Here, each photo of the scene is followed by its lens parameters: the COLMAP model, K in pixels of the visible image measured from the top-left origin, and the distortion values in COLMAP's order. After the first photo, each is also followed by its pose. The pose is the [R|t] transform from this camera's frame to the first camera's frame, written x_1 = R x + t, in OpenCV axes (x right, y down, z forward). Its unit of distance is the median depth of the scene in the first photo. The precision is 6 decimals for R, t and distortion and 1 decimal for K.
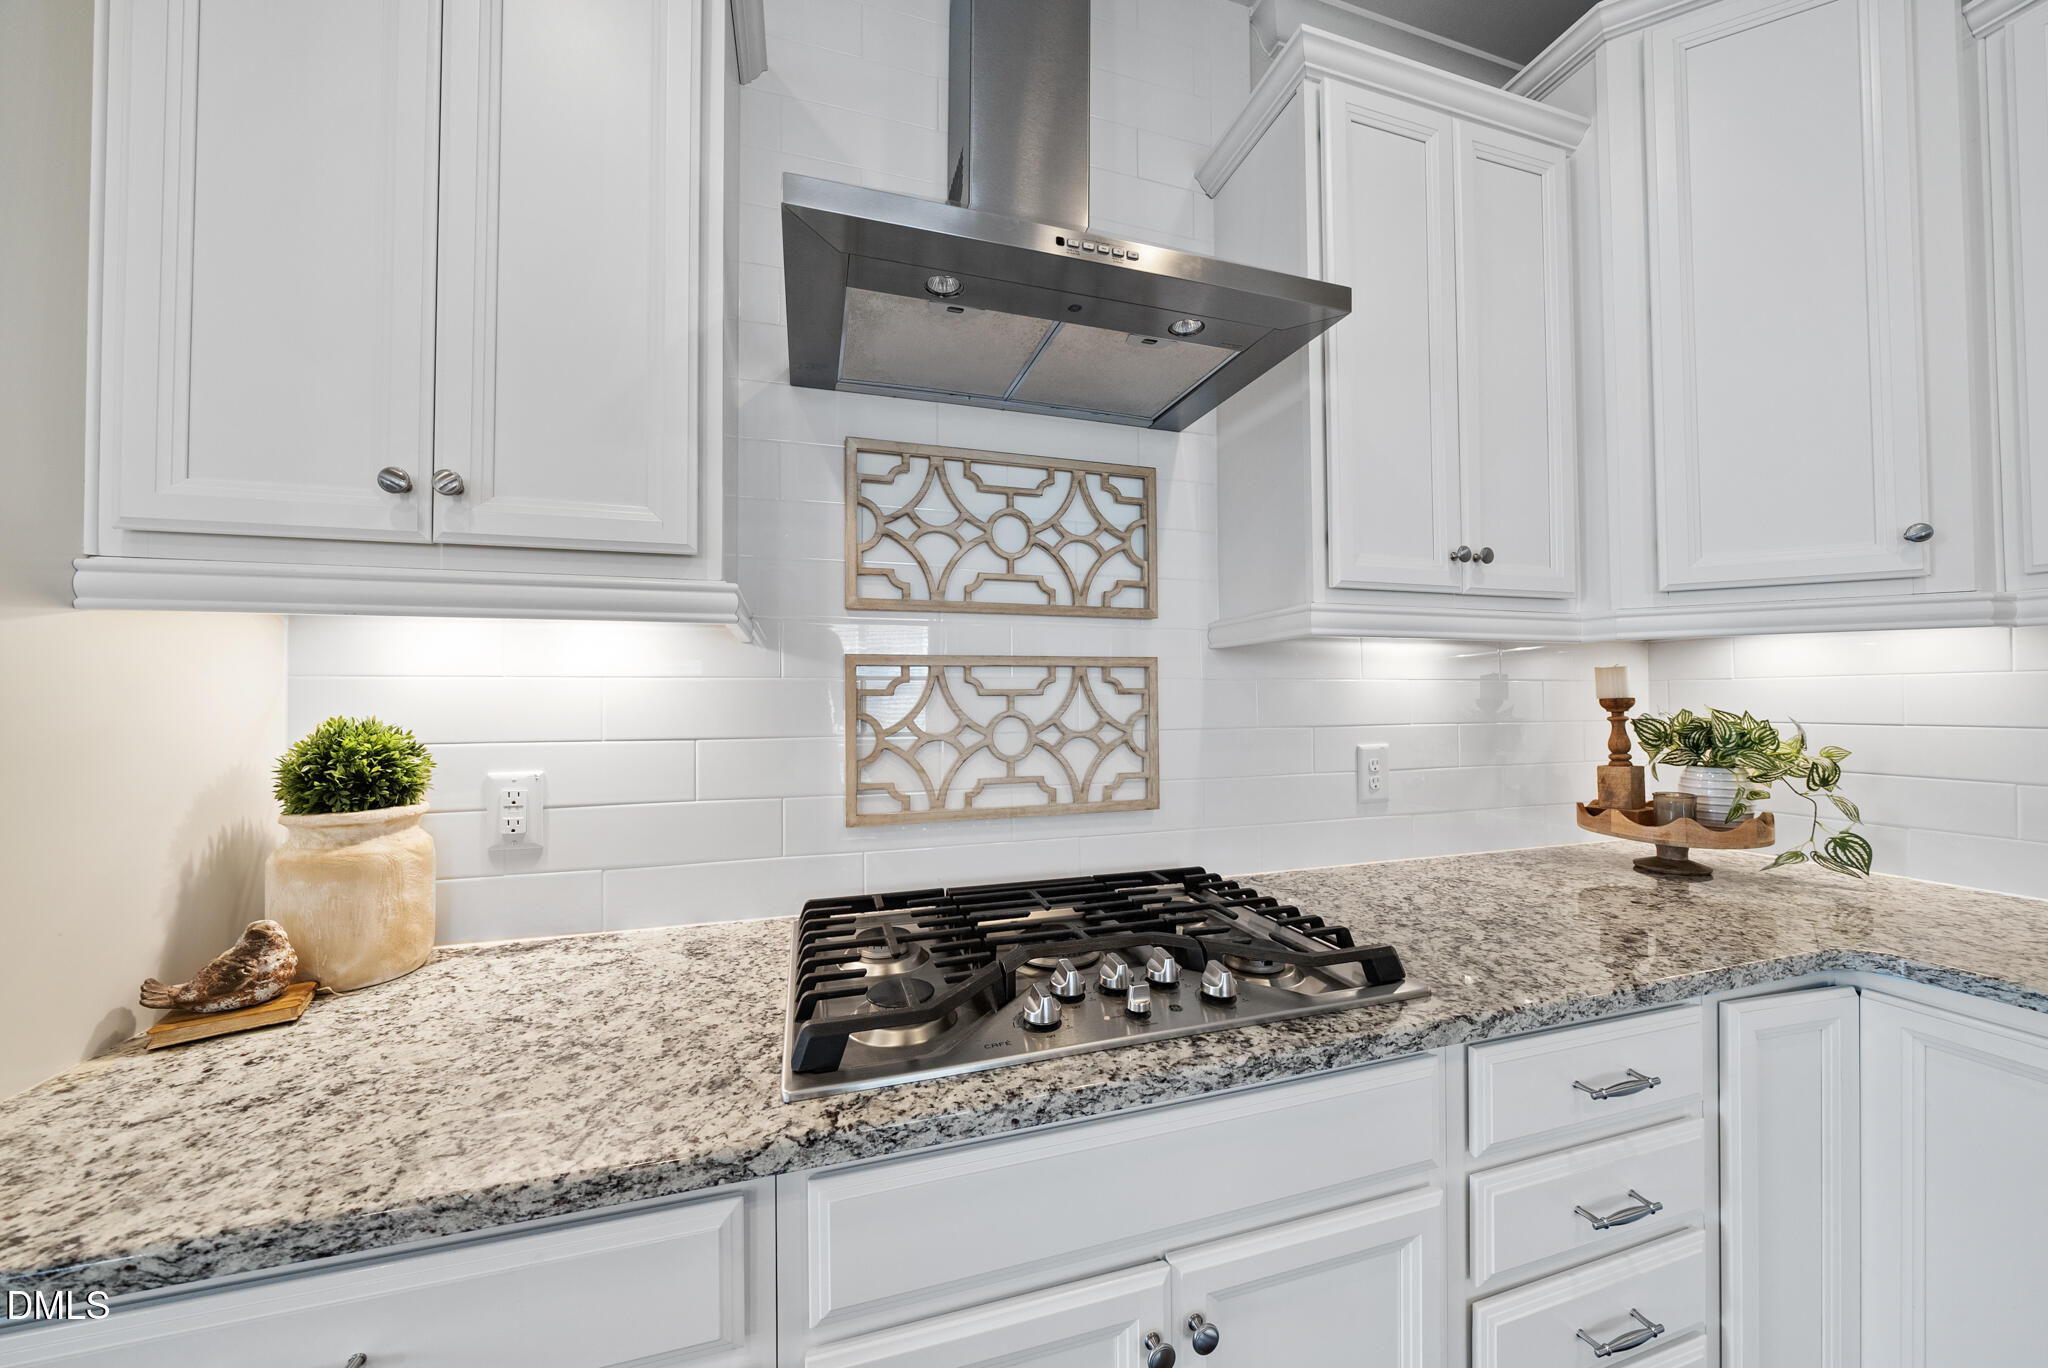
lens RADIAL K [[705.4, 0, 1014.5], [0, 705.4, 689.0], [0, 0, 1]] dist [-0.007135, 0.000678]
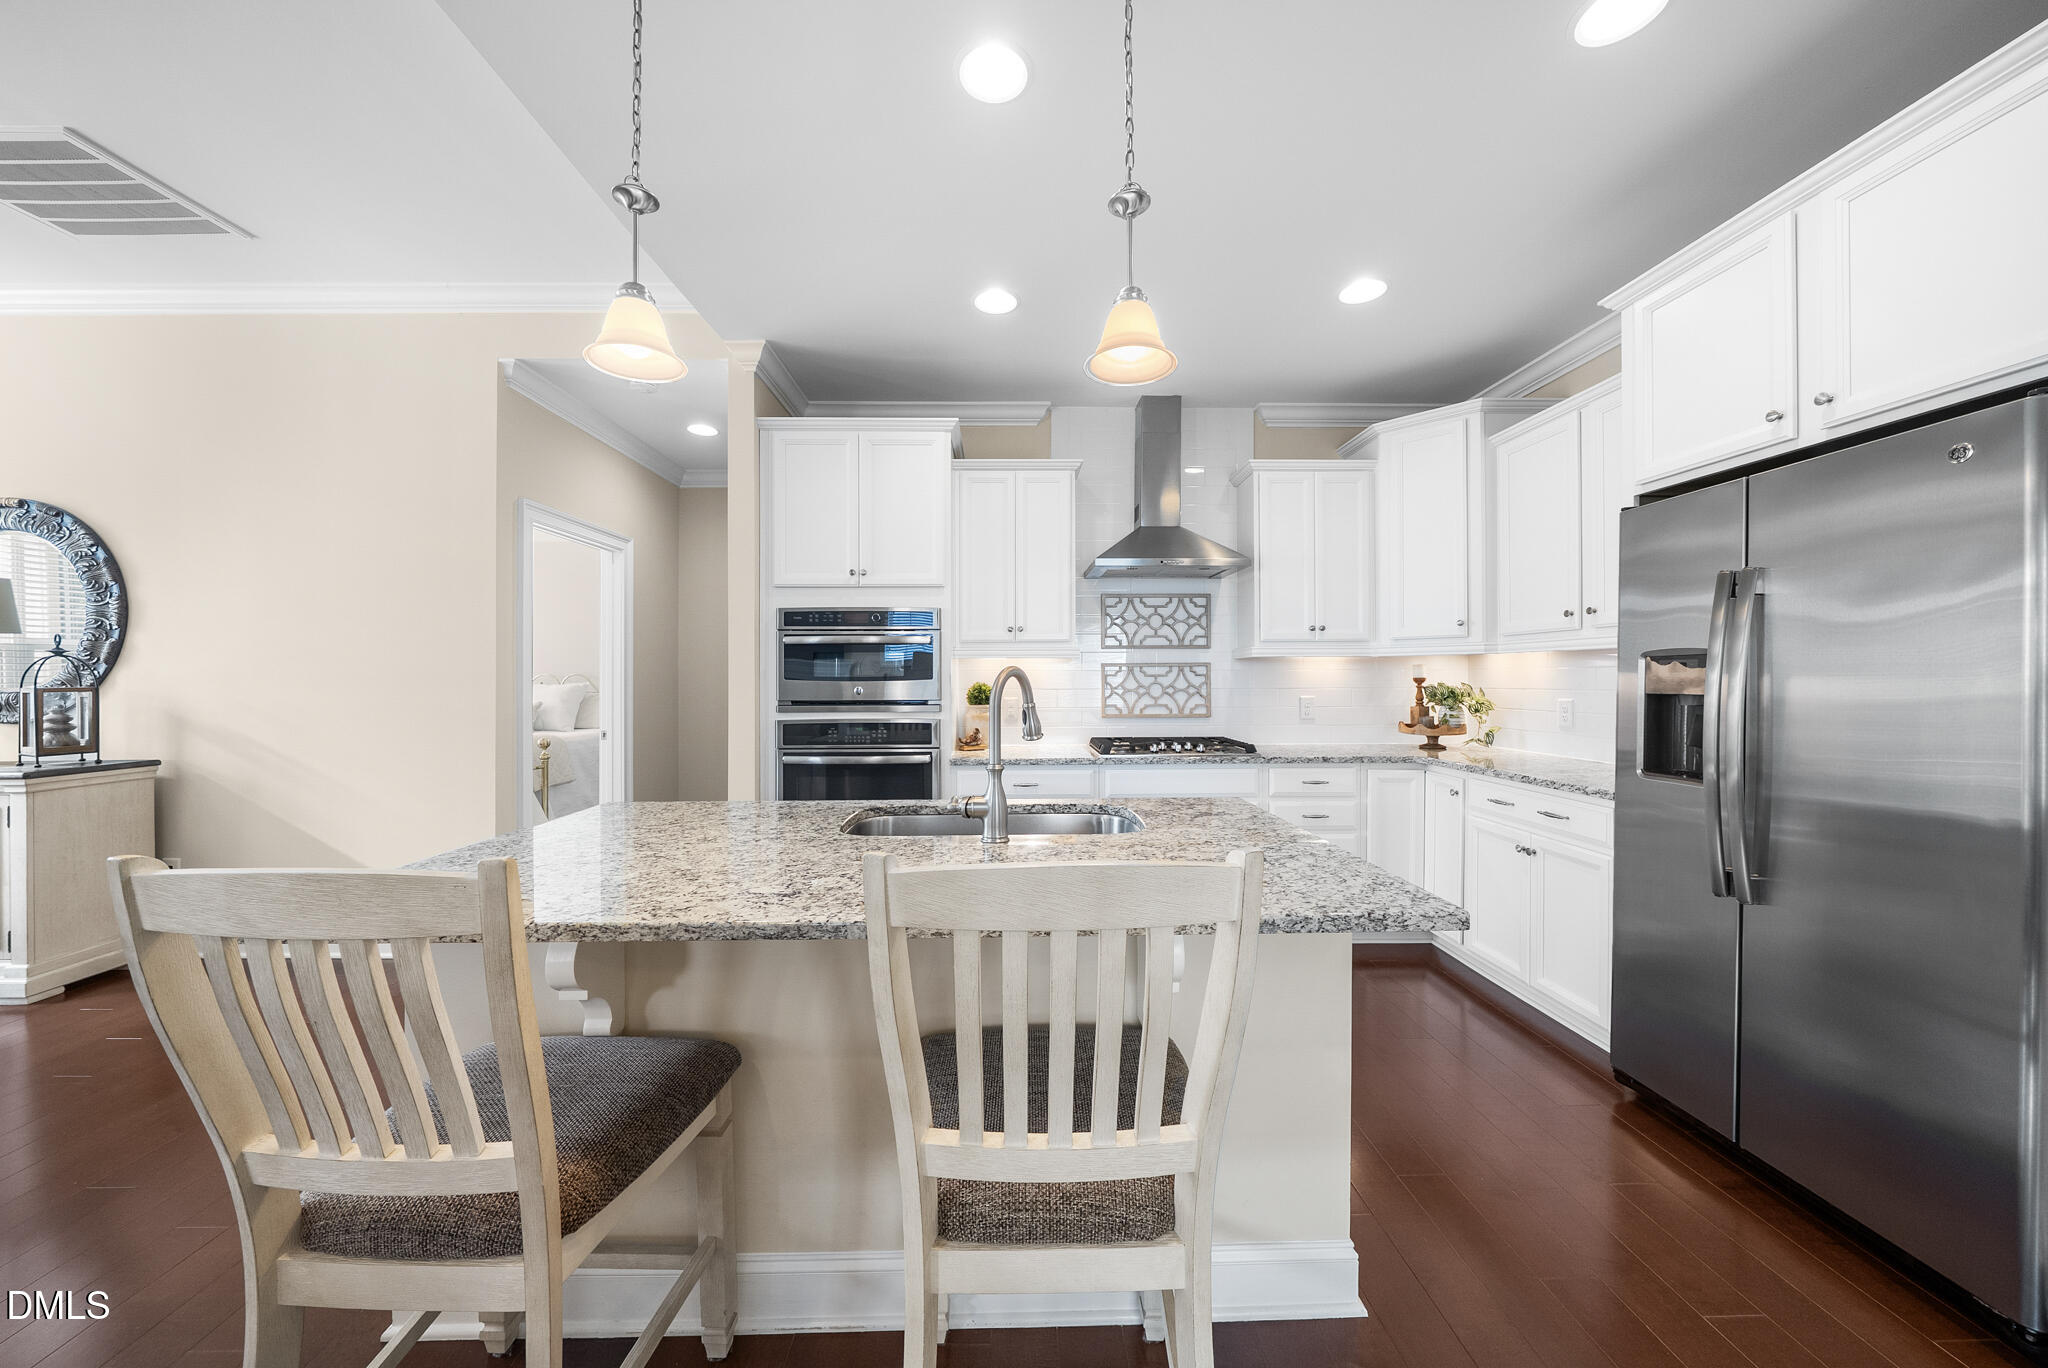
lens RADIAL K [[705.4, 0, 1014.7], [0, 705.4, 678.7], [0, 0, 1]] dist [-0.007135, 0.000678]
pose [[0.960777, 0.002731, -0.277309, 0.238507], [0.001083, 0.999907, 0.013602, -0.020797], [0.277321, -0.013369, 0.960684, -1.941979]]
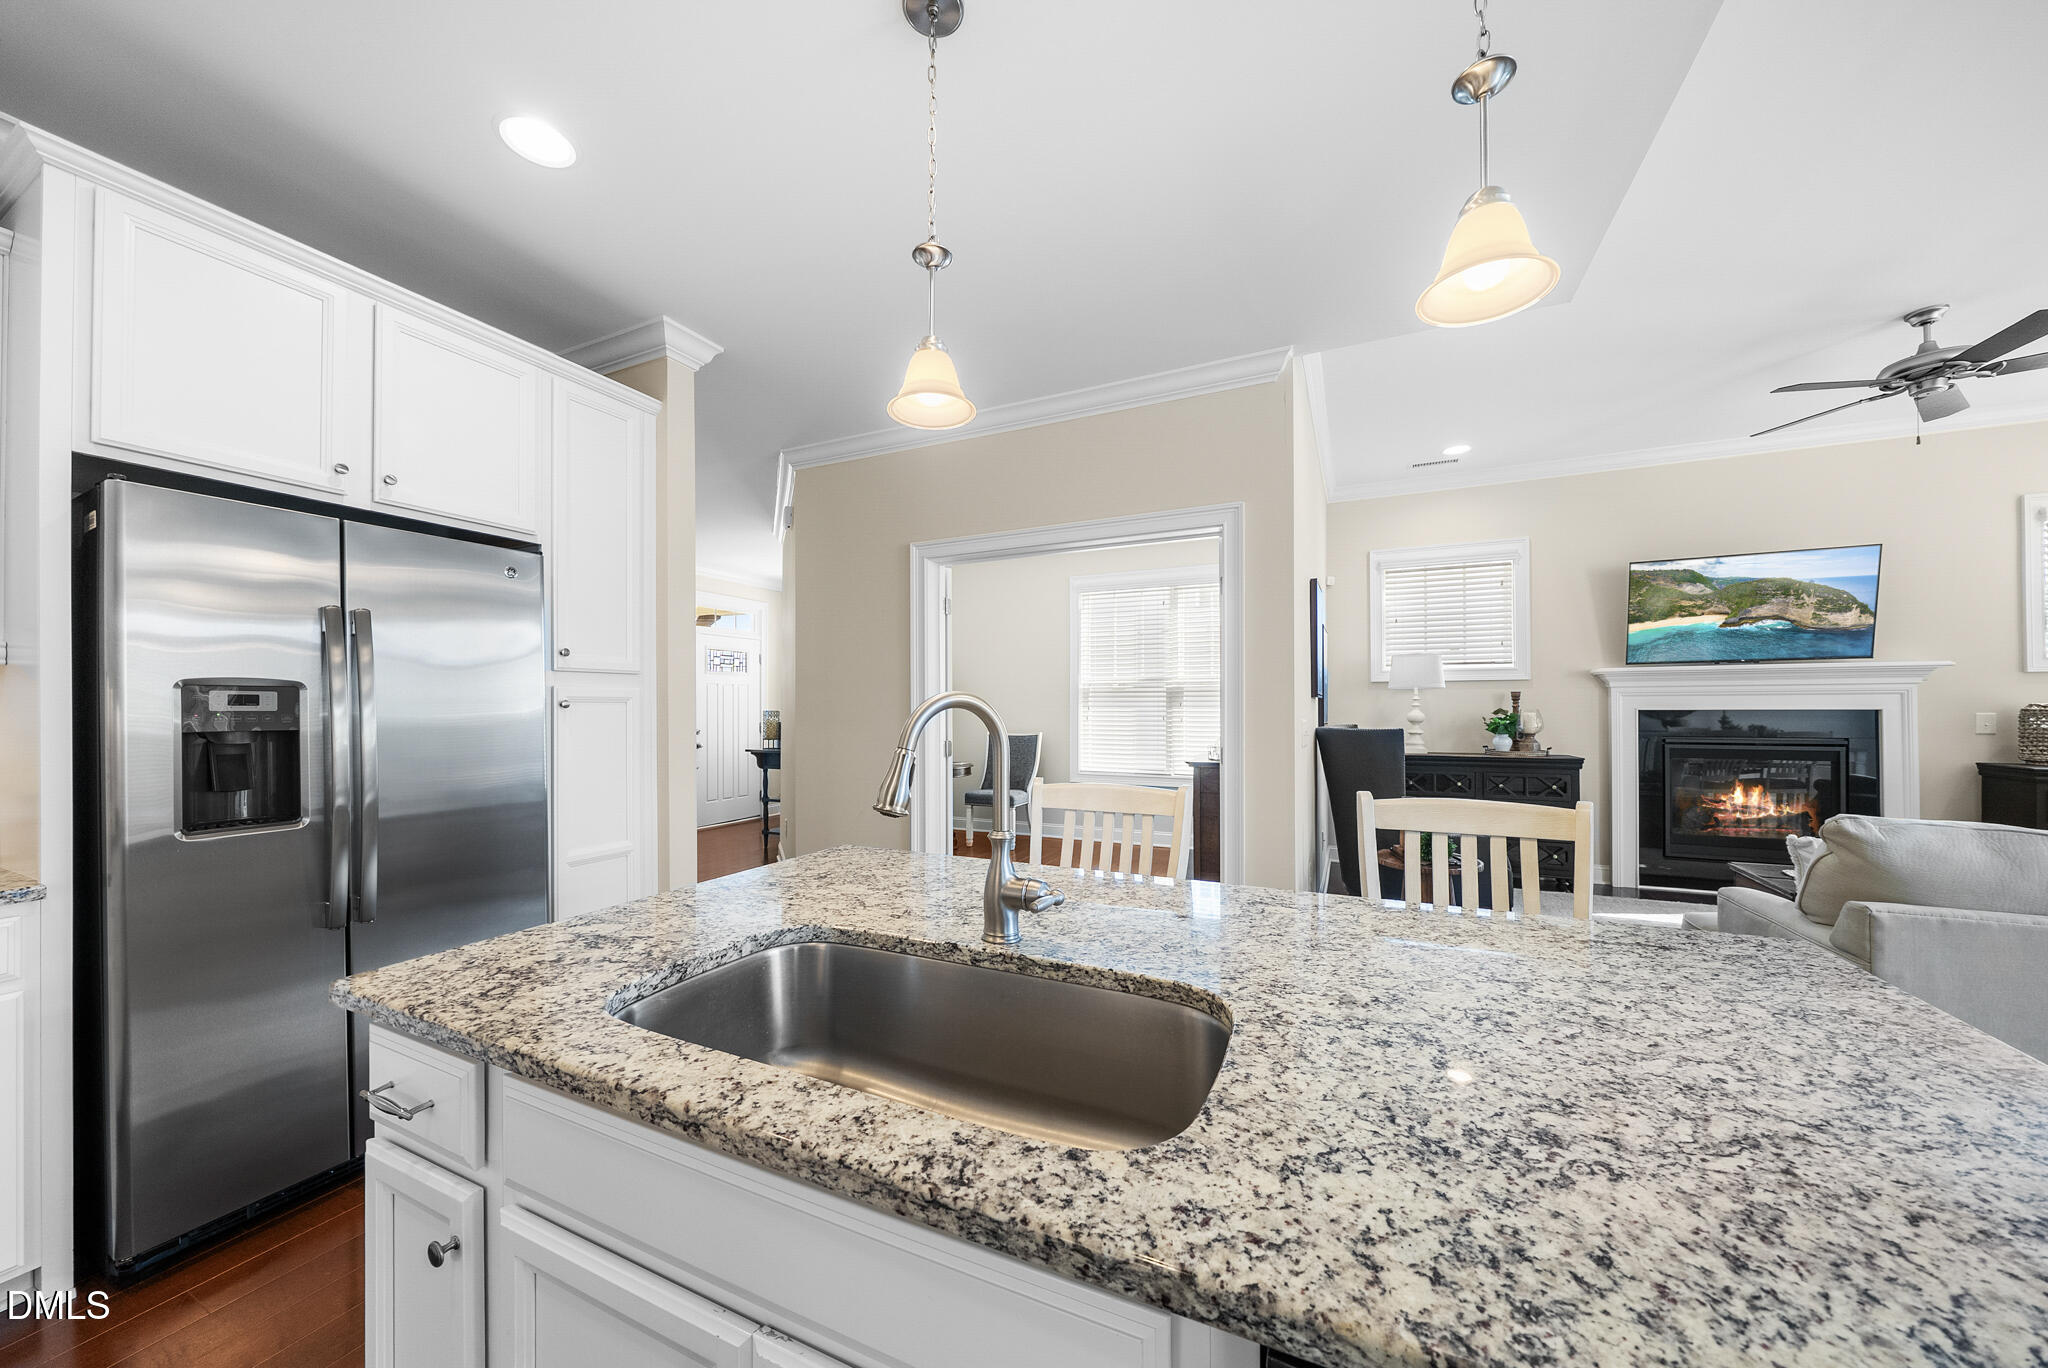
lens RADIAL K [[705.4, 0, 1027.6], [0, 705.4, 702.4], [0, 0, 1]] dist [-0.007135, 0.000678]
pose [[-0.740663, 0.010174, 0.671799, -0.723257], [-0.003859, 0.999804, -0.019397, 0.000383], [-0.671865, -0.016959, -0.740479, -0.189802]]
